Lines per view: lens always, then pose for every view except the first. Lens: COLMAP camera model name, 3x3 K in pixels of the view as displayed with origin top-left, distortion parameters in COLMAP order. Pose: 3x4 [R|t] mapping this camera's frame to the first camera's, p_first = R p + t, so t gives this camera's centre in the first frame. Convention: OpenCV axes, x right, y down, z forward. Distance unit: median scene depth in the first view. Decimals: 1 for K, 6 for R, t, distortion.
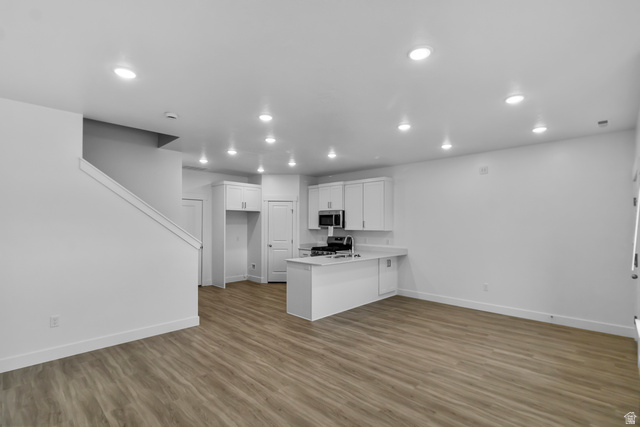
lens RADIAL K [[303.3, 0, 322.7], [0, 303.3, 227.6], [0, 0, 1]] dist [0.005884, 0.000155]
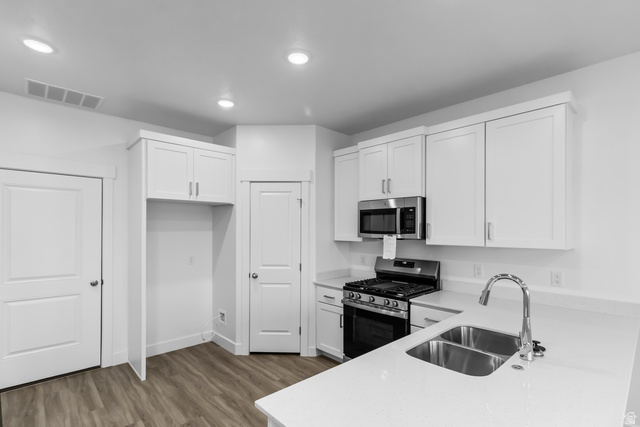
lens RADIAL K [[303.3, 0, 318.2], [0, 303.3, 234.3], [0, 0, 1]] dist [0.005884, 0.000155]
pose [[0.998734, -0.000050, -0.050295, -0.056938], [0.000265, 0.999991, 0.004277, -0.008406], [0.050294, -0.004285, 0.998725, 0.614193]]
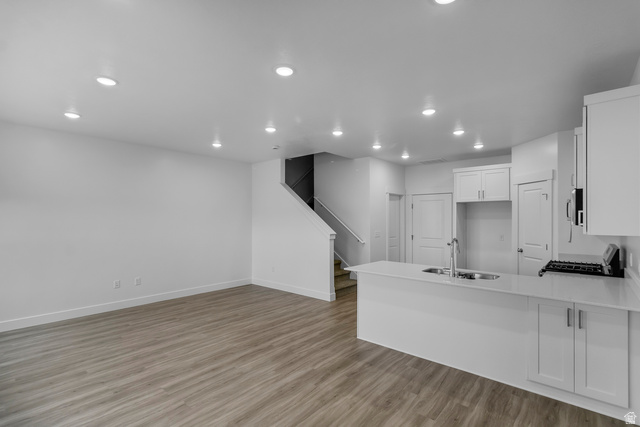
lens RADIAL K [[303.3, 0, 325.3], [0, 303.3, 217.2], [0, 0, 1]] dist [0.005884, 0.000155]
pose [[0.061219, -0.006157, -0.998105, 0.546864], [-0.009178, 0.999935, -0.006731, -0.006292], [0.998082, 0.009573, 0.061159, 0.609821]]
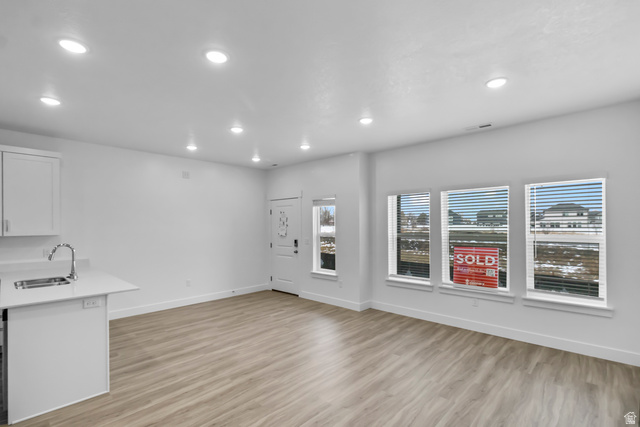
lens RADIAL K [[303.3, 0, 327.5], [0, 303.3, 223.3], [0, 0, 1]] dist [0.005884, 0.000155]
pose [[-0.022591, 0.002657, 0.999741, -0.445820], [0.012585, 0.999918, -0.002373, -0.005702], [-0.999666, 0.012528, -0.022622, 0.417421]]
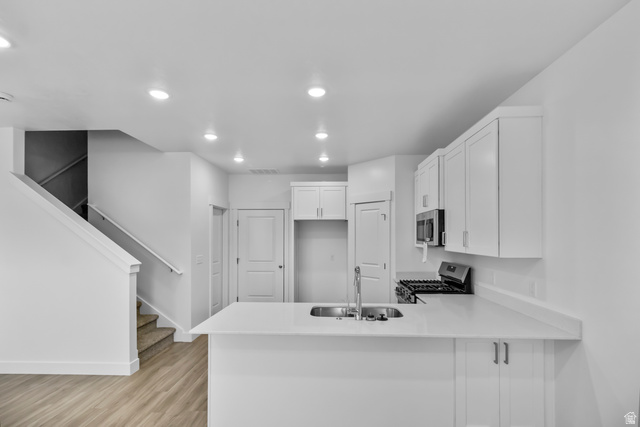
lens RADIAL K [[303.3, 0, 322.3], [0, 303.3, 235.5], [0, 0, 1]] dist [0.005884, 0.000155]
pose [[0.667795, -0.004933, -0.744329, 0.315294], [-0.004495, 0.999933, -0.010660, -0.010746], [0.744332, 0.010464, 0.667728, 0.573549]]
